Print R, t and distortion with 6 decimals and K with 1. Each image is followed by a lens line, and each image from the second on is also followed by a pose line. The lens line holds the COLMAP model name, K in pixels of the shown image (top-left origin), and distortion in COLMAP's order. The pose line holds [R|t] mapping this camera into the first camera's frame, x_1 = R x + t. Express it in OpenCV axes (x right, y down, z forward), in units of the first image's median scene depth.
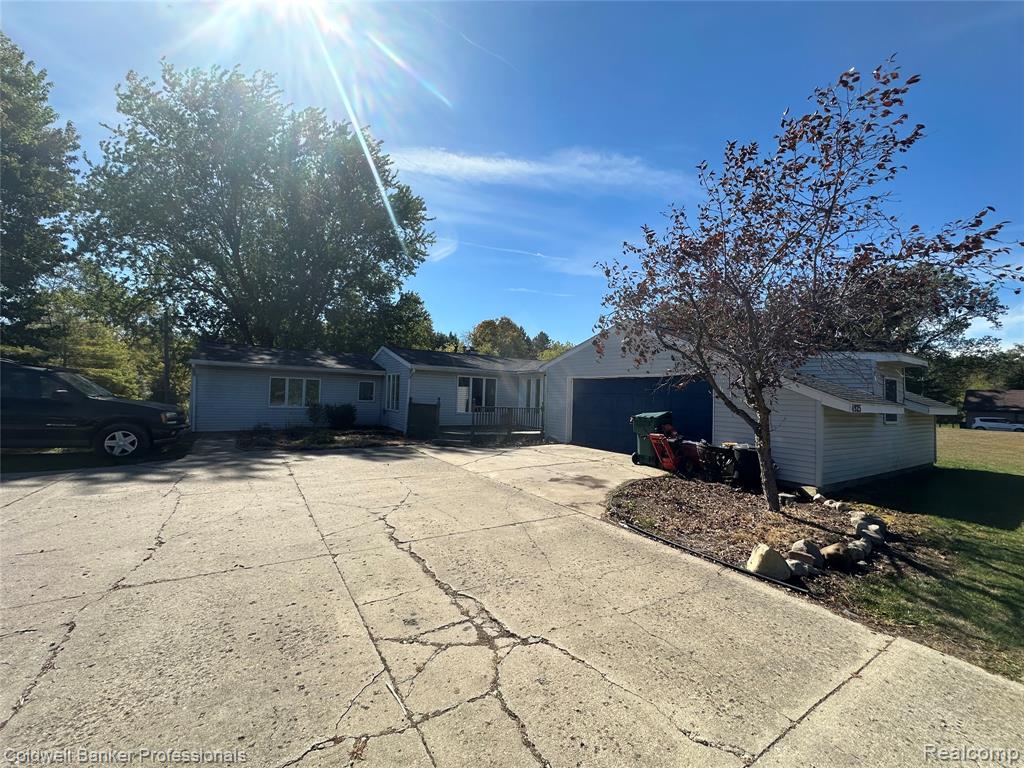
lens RADIAL K [[410.3, 0, 516.1], [0, 410.3, 382.6], [0, 0, 1]] dist [-0.006512, 0.001018]
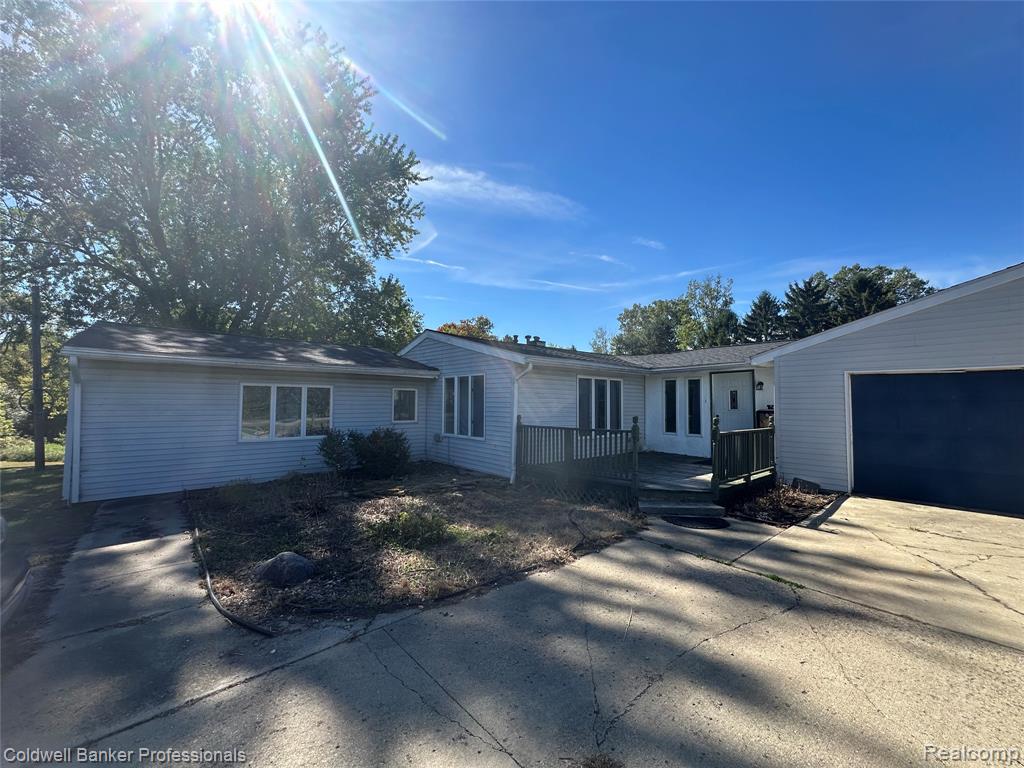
lens RADIAL K [[410.3, 0, 506.2], [0, 410.3, 388.6], [0, 0, 1]] dist [-0.006512, 0.001018]
pose [[0.992485, -0.018628, 0.120940, -0.084913], [0.019290, 0.999805, -0.004305, 0.000717], [-0.120836, 0.006605, 0.992650, 0.114774]]
